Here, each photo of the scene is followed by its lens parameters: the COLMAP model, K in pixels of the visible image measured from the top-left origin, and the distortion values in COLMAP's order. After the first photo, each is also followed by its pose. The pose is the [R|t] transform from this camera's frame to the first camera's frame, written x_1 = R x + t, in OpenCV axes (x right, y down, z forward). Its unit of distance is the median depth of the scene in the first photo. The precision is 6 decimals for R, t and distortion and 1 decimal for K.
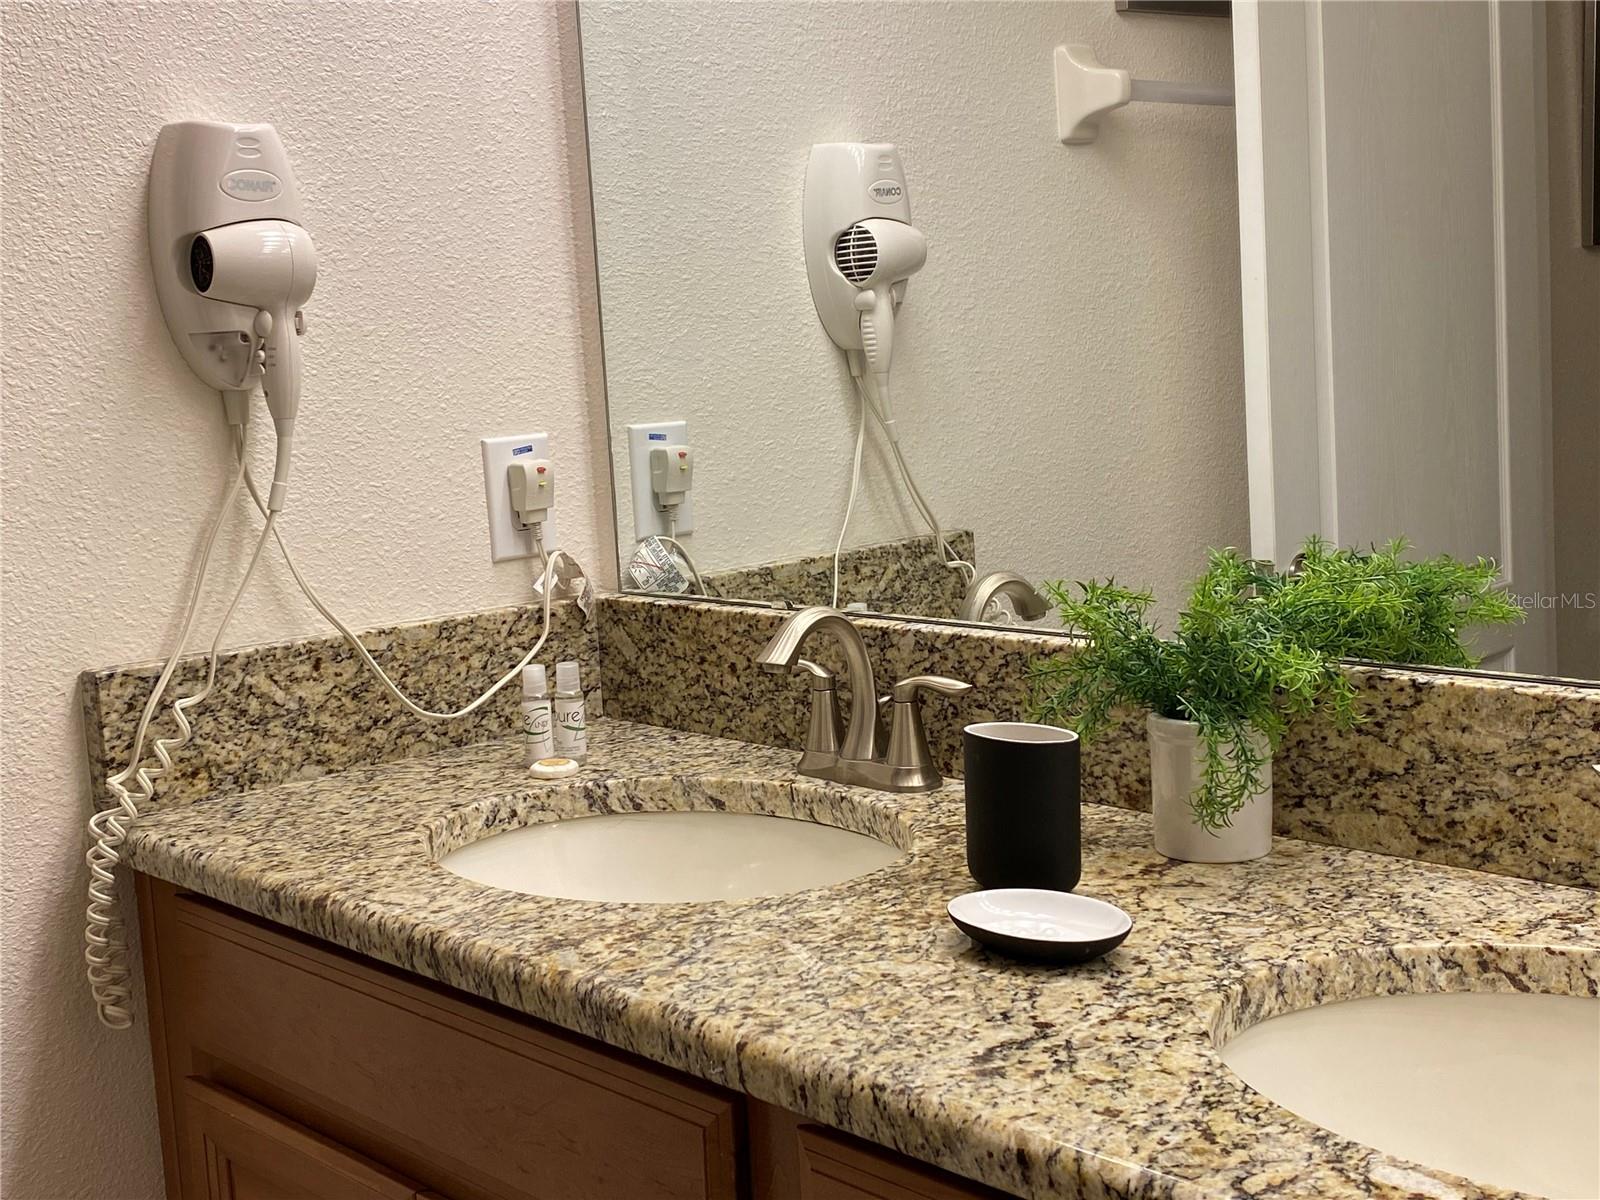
lens RADIAL K [[1922.8, 0, 800.0], [0, 1922.8, 600.0], [0, 0, 1]] dist [0.213105, -0.709434]
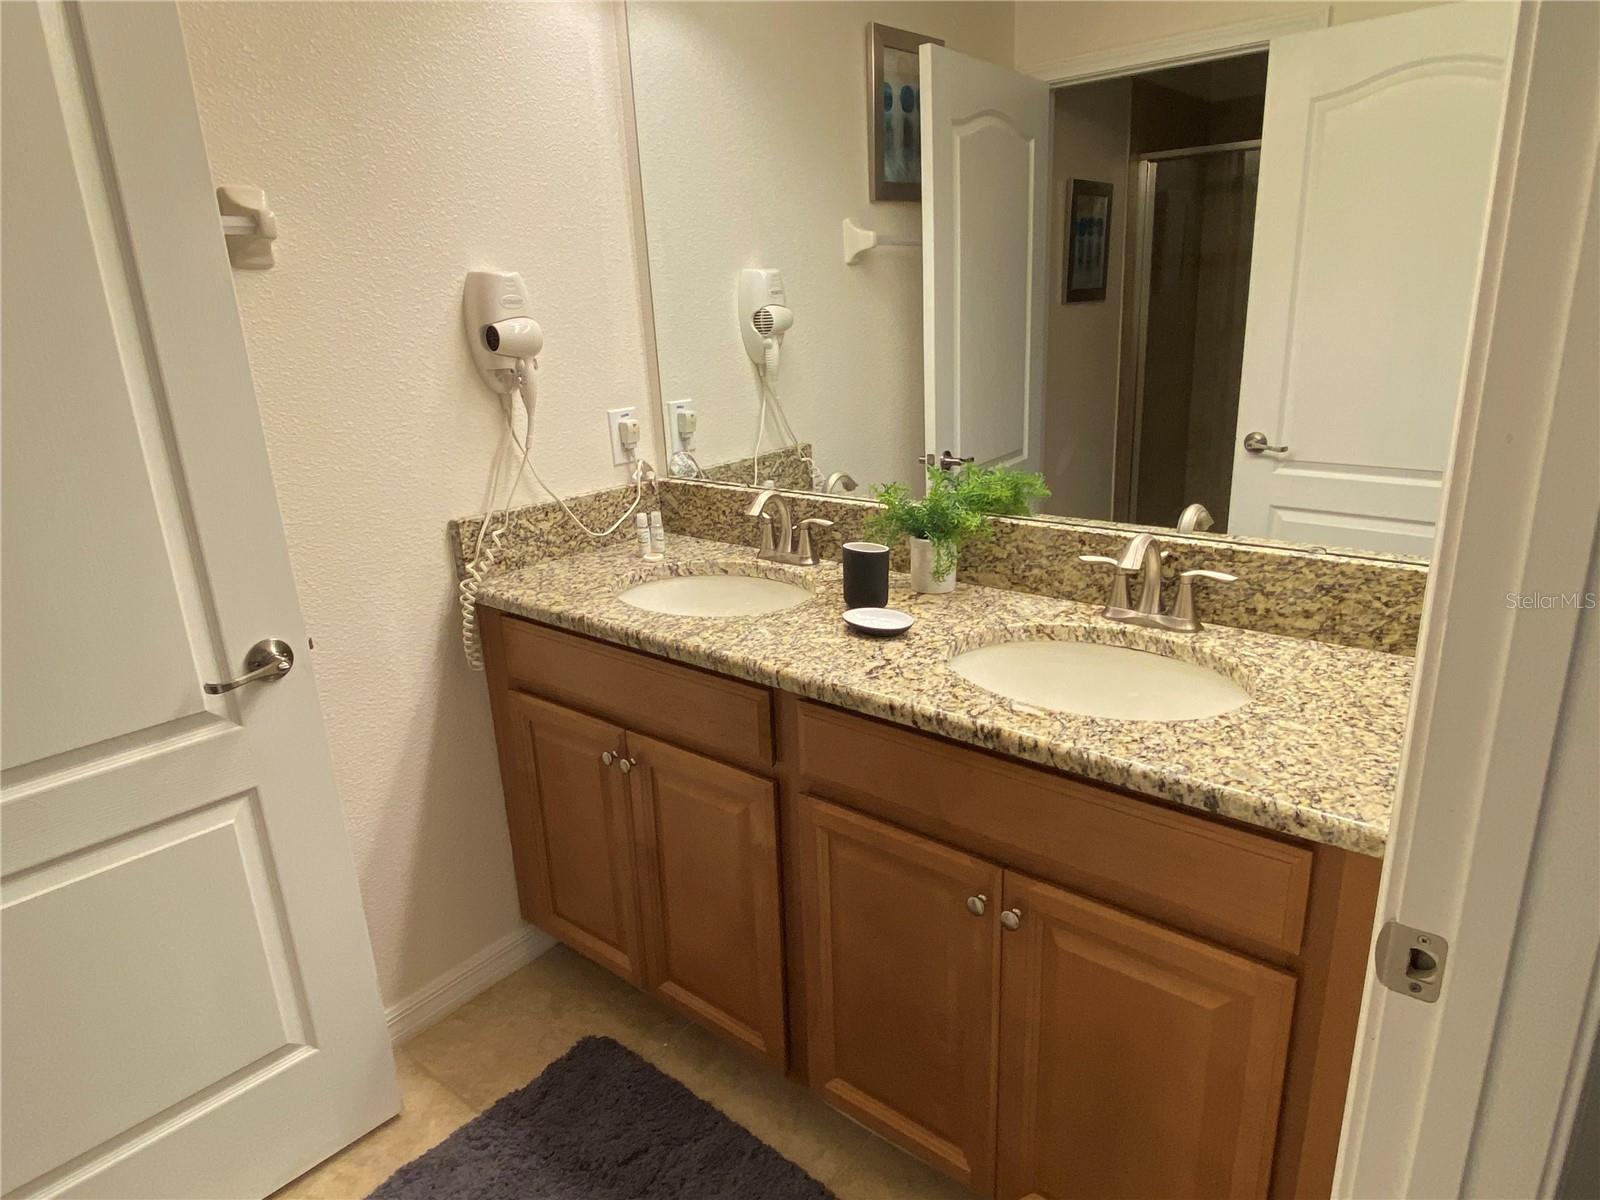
lens RADIAL K [[935.2, 0, 800.0], [0, 935.2, 600.0], [0, 0, 1]] dist [0.068791, -0.000040]
pose [[0.990565, -0.028331, 0.134083, -0.113767], [0.005693, 0.986060, 0.166293, -0.055899], [-0.136925, -0.163961, 0.976918, -0.170057]]
